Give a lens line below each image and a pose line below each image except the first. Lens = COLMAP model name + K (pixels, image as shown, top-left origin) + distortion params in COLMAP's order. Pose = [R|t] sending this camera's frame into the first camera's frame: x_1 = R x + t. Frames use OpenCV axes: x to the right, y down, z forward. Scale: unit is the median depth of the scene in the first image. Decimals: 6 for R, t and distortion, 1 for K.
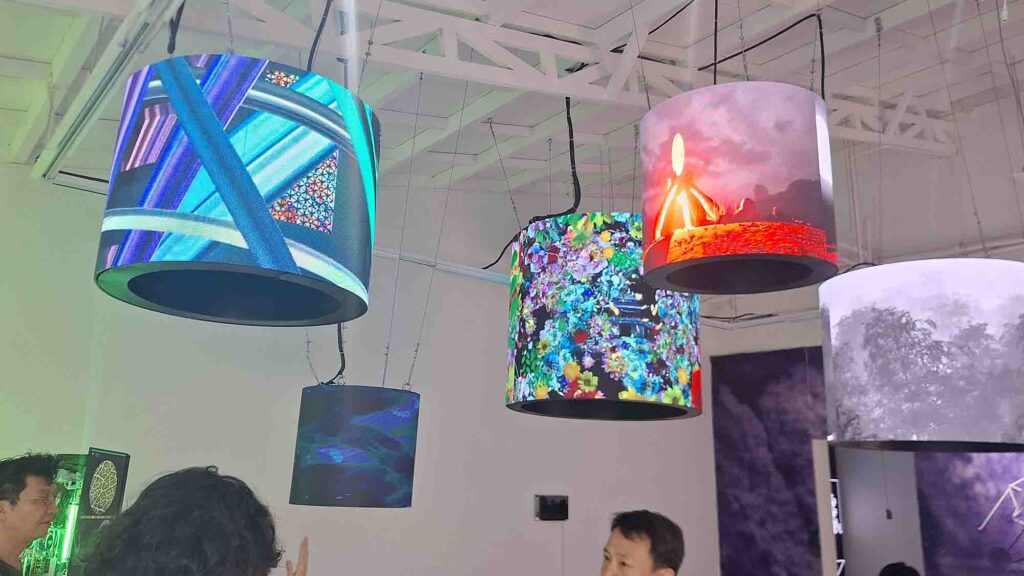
lens RADIAL K [[812.8, 0, 499.0], [0, 812.8, 270.0], [0, 0, 1]] dist [0.069944, -0.099854]
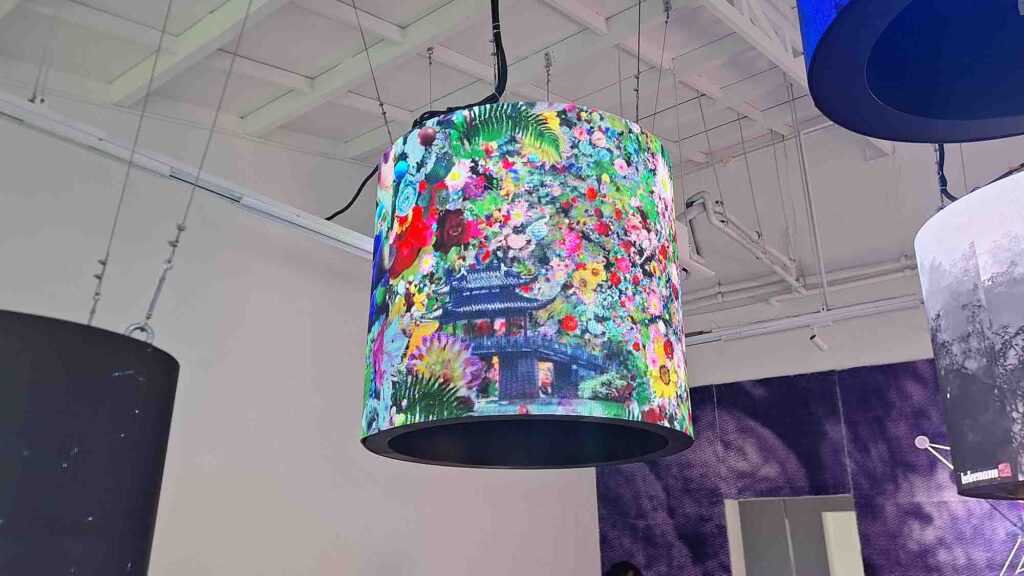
lens RADIAL K [[812.8, 0, 499.0], [0, 812.8, 270.0], [0, 0, 1]] dist [0.069944, -0.099854]
pose [[0.975881, 0.039747, 0.214655, -0.017538], [-0.021205, 0.995895, -0.088001, 0.067061], [-0.217272, 0.081327, 0.972717, 0.288422]]
